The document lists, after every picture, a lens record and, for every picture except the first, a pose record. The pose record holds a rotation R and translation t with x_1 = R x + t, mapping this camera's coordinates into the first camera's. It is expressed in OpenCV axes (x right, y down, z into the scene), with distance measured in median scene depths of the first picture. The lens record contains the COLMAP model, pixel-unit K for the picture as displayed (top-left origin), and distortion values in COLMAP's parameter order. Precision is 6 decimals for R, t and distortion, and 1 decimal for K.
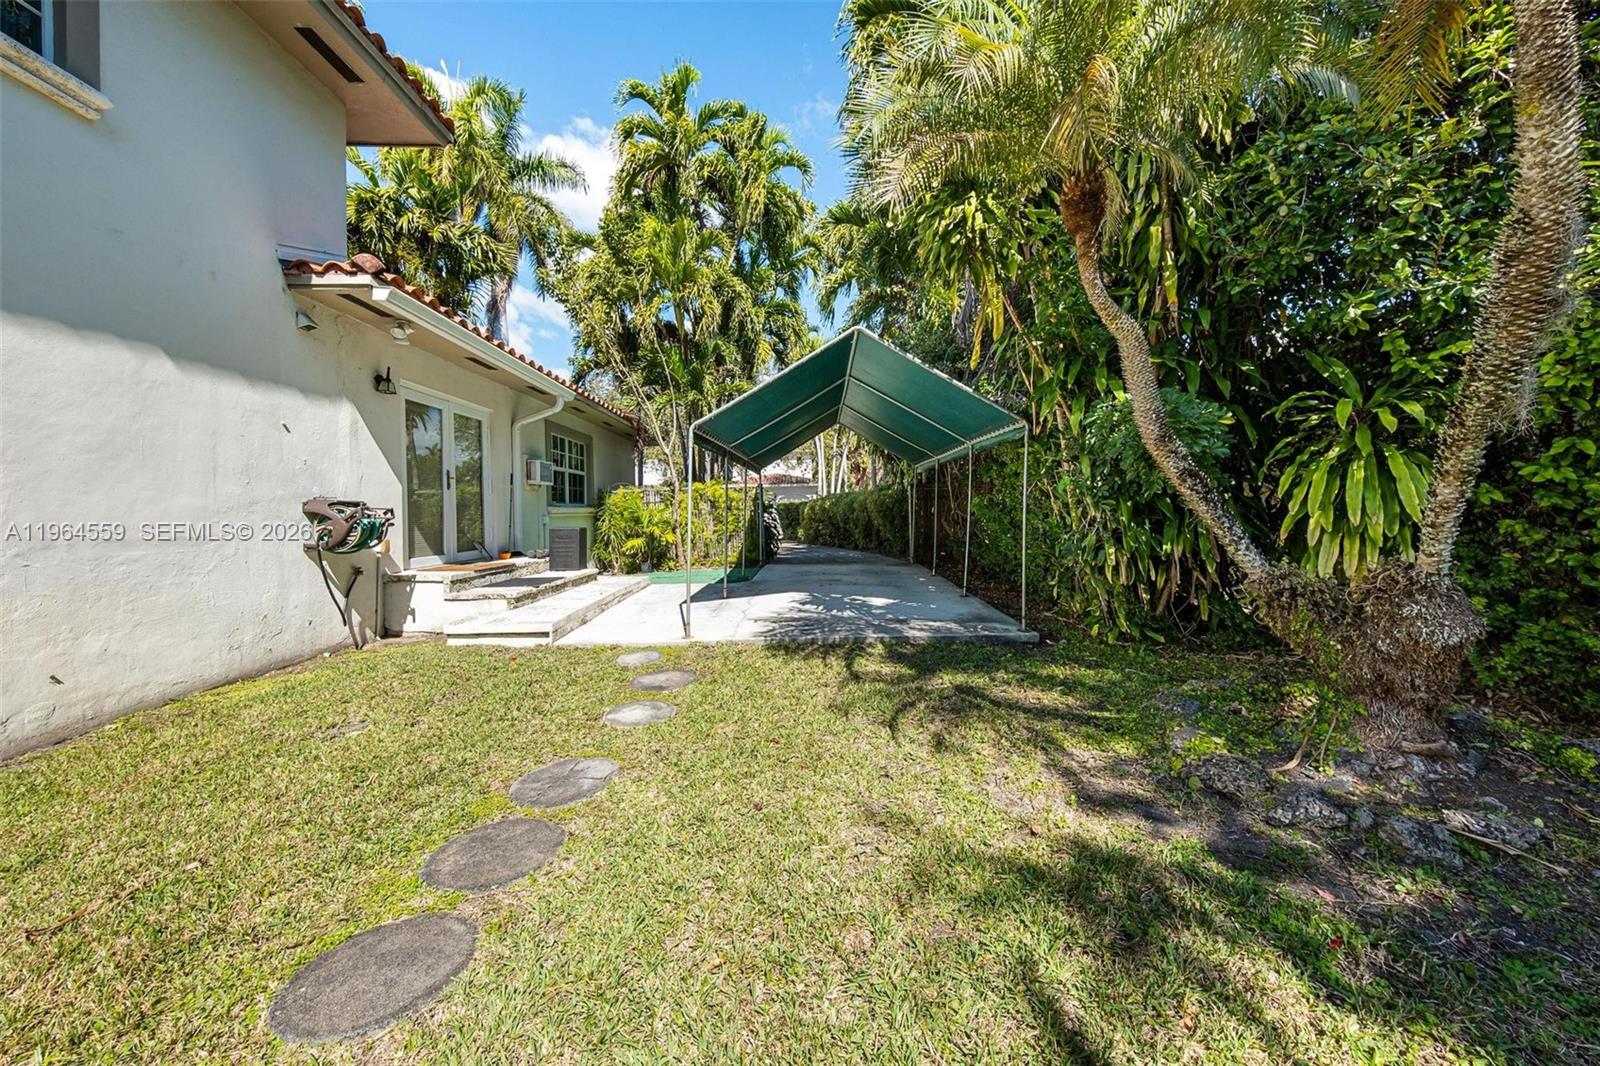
lens RADIAL K [[543.6, 0, 796.3], [0, 543.6, 505.1], [0, 0, 1]] dist [0.043327, -0.024815]
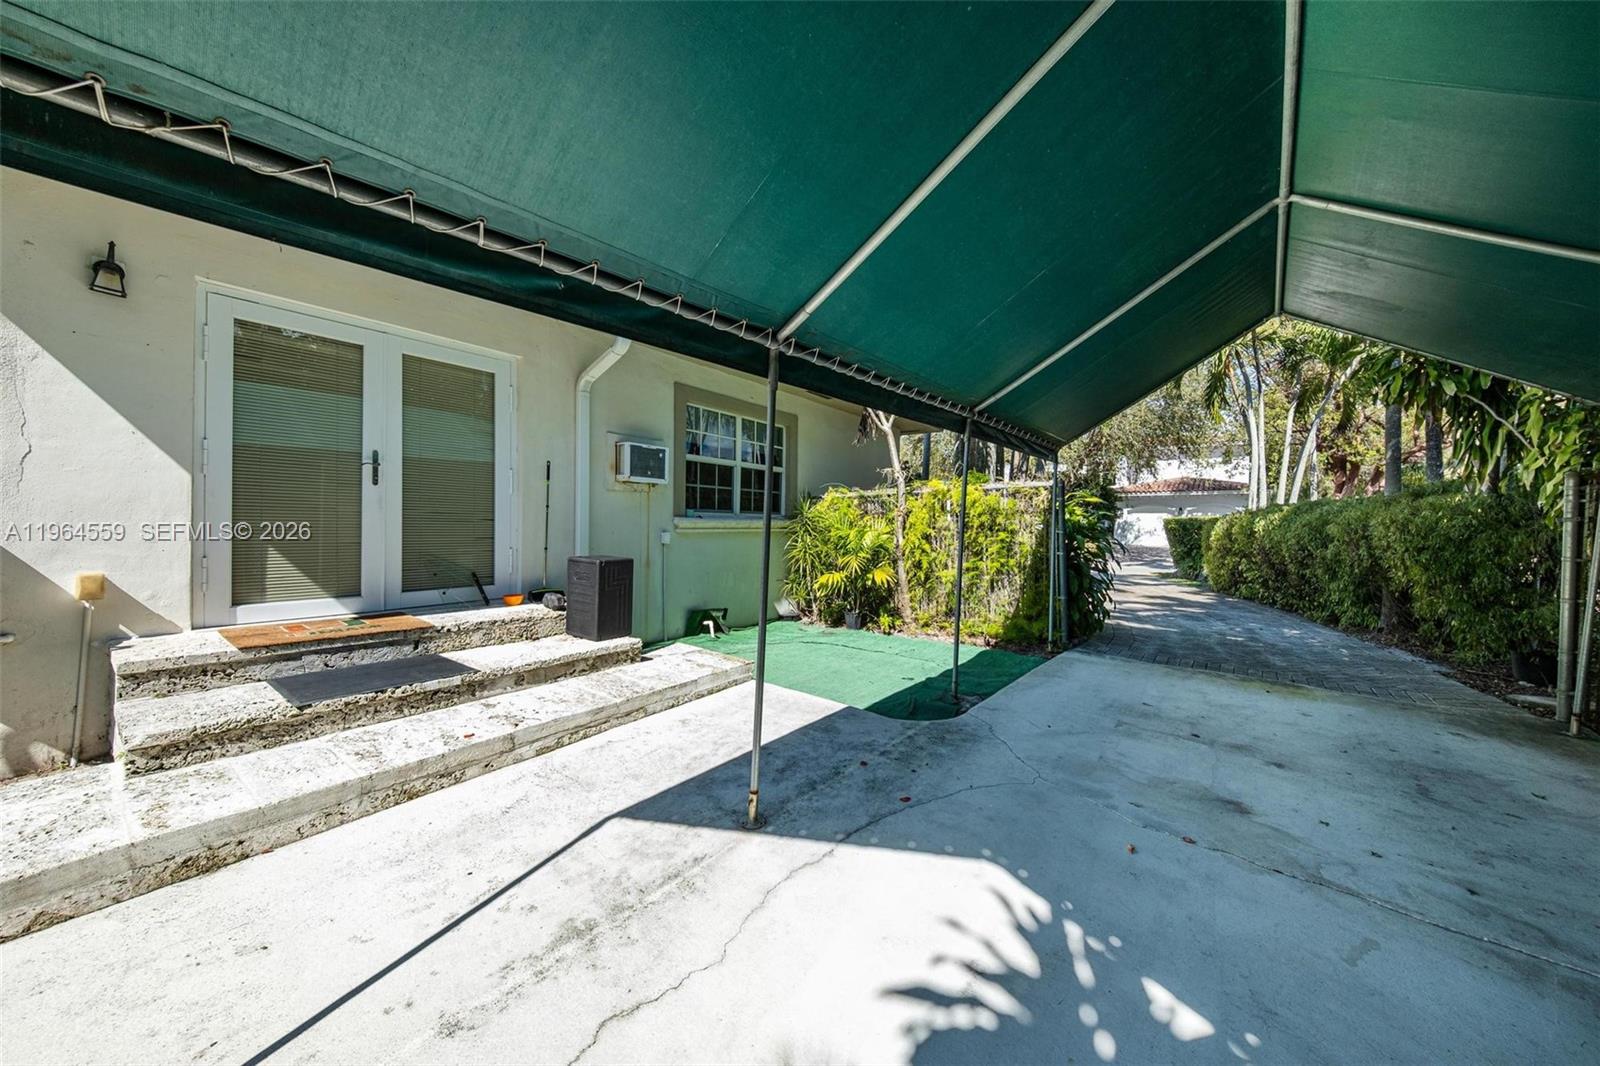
lens RADIAL K [[542.8, 0, 804.6], [0, 542.8, 526.7], [0, 0, 1]] dist [0.001359, -0.000040]
pose [[0.789344, 0.032600, -0.613086, 0.048811], [-0.020736, 0.999435, 0.026446, -0.005452], [0.613601, -0.008161, 0.789574, 0.518098]]
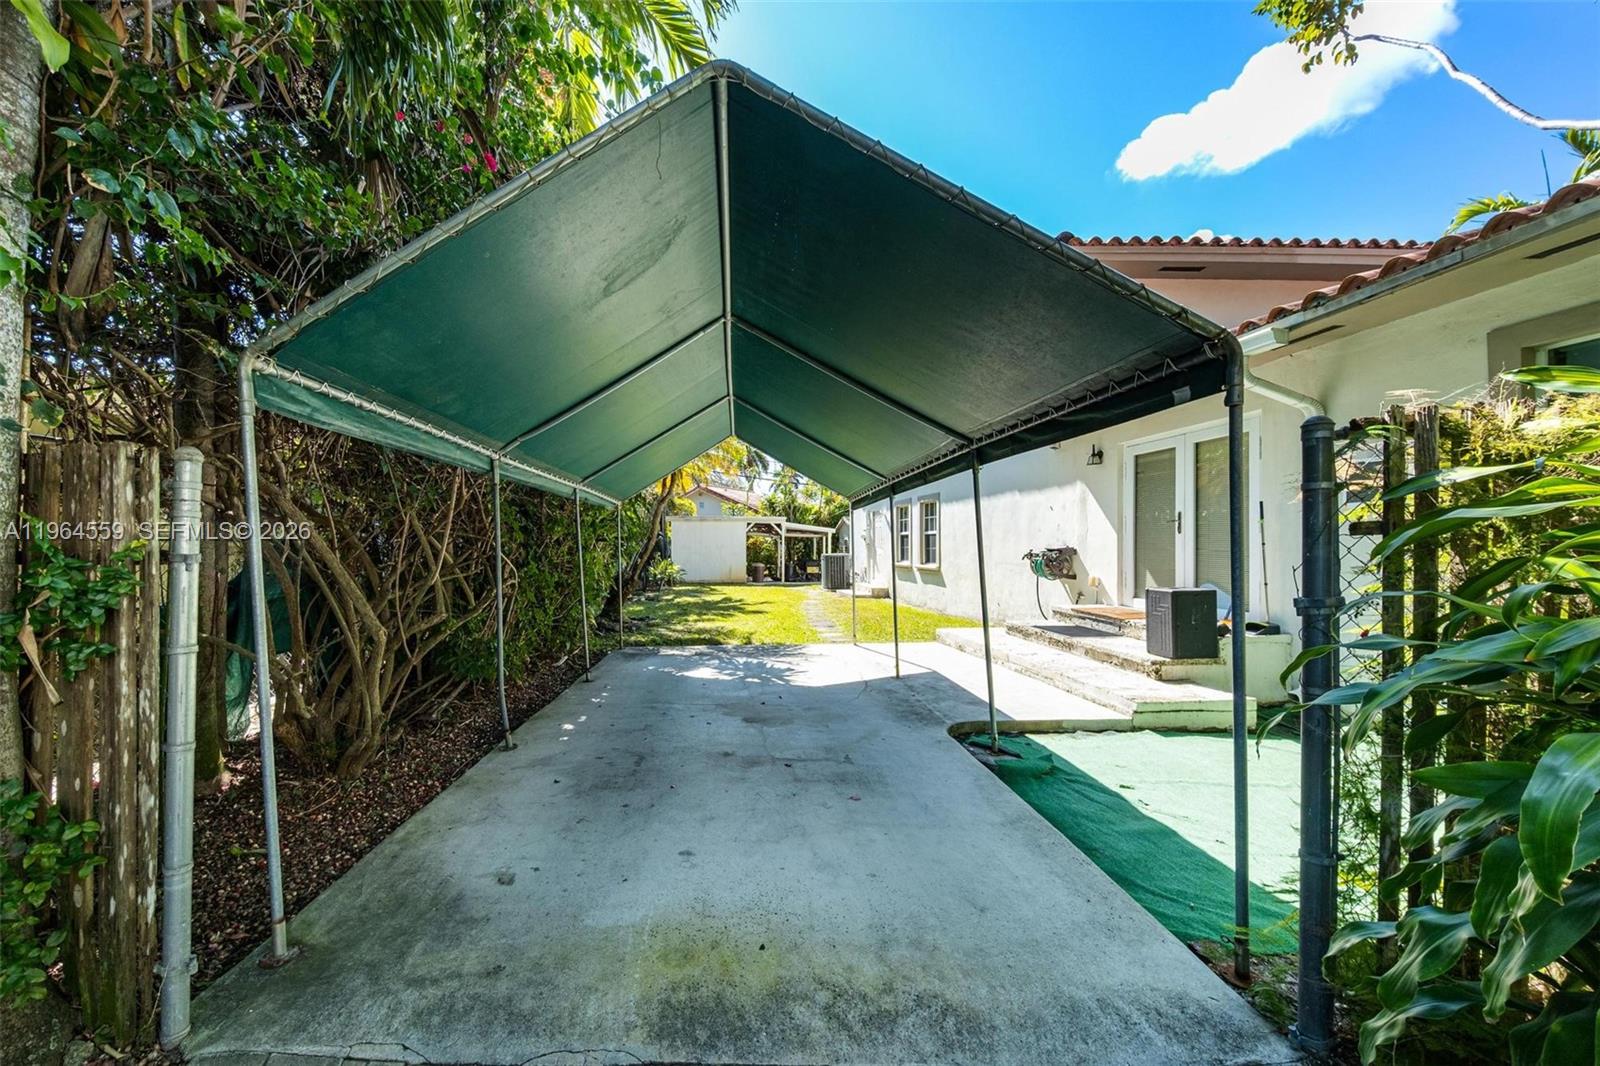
lens RADIAL K [[542.8, 0, 804.6], [0, 542.8, 526.7], [0, 0, 1]] dist [0.001359, -0.000040]
pose [[-0.986051, -0.001106, -0.166440, 0.076762], [0.003778, 0.999572, -0.029025, -0.010123], [0.166401, -0.029249, -0.985624, 1.112038]]
